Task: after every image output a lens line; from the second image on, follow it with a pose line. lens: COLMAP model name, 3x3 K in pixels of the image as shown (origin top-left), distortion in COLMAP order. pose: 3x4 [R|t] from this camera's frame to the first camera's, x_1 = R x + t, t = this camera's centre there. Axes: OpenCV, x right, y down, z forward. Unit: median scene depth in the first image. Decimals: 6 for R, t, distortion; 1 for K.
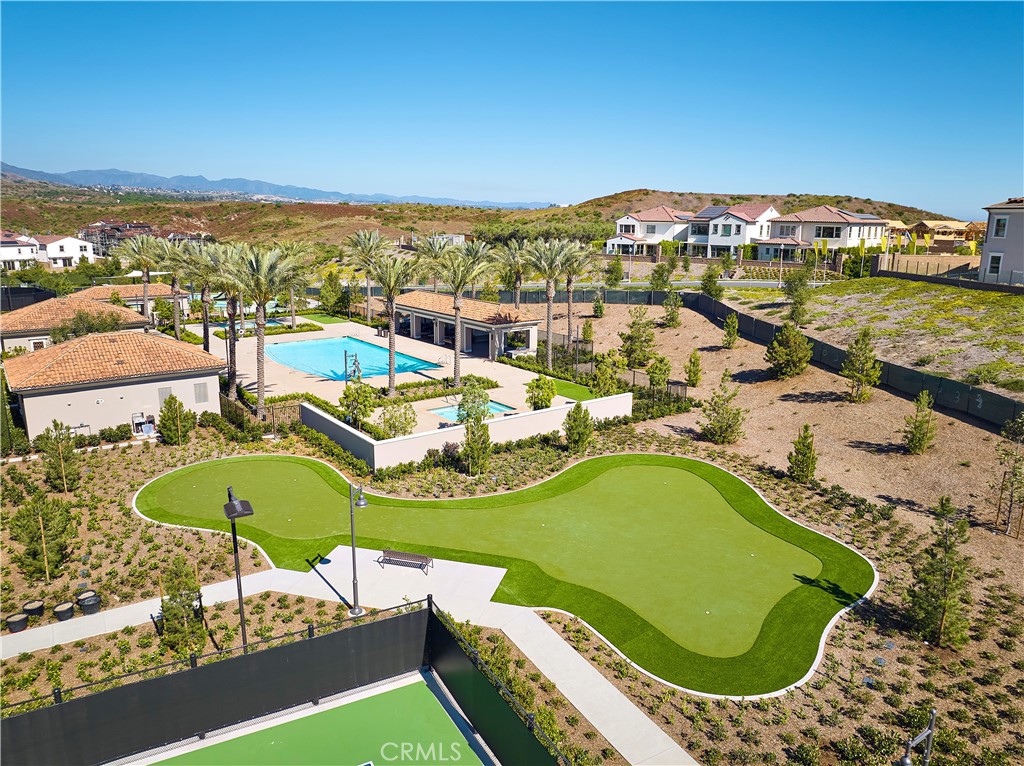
lens RADIAL K [[720.4, 0, 511.9], [0, 720.4, 383.8], [0, 0, 1]] dist [-0.040478, 0.005045]
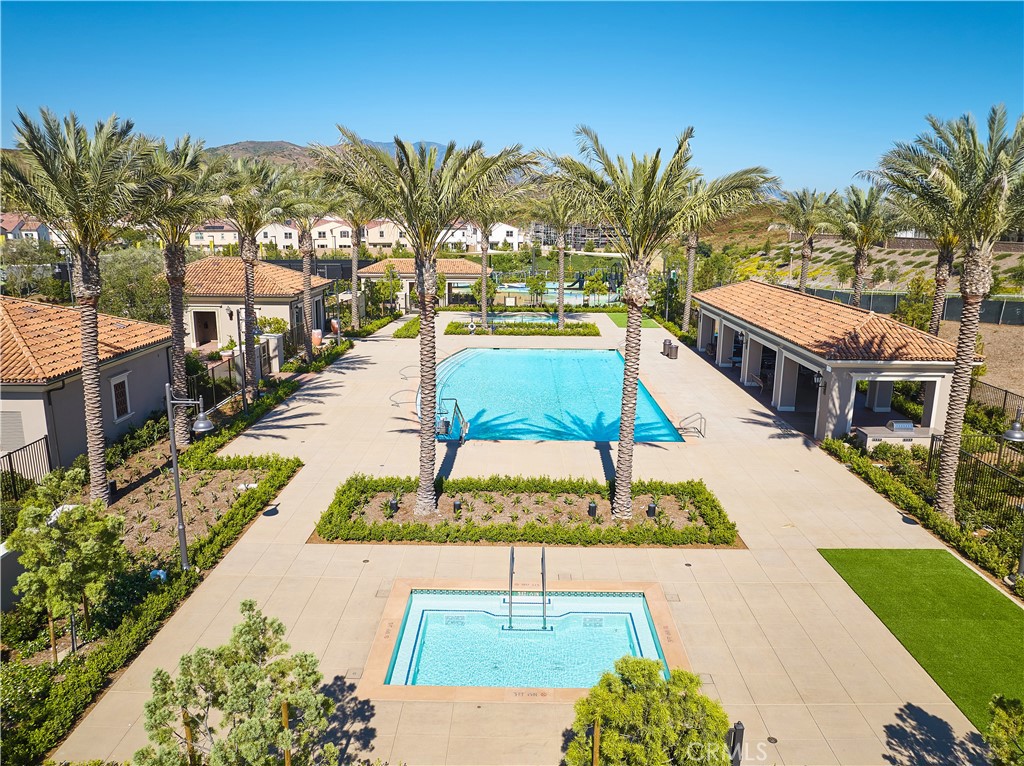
lens RADIAL K [[720.4, 0, 512.5], [0, 720.4, 384.2], [0, 0, 1]] dist [-0.040478, 0.005045]
pose [[0.378648, 0.132560, -0.915999, 0.282480], [-0.102764, 0.989592, 0.100730, -0.089819], [0.919818, 0.055990, 0.388329, 0.669566]]
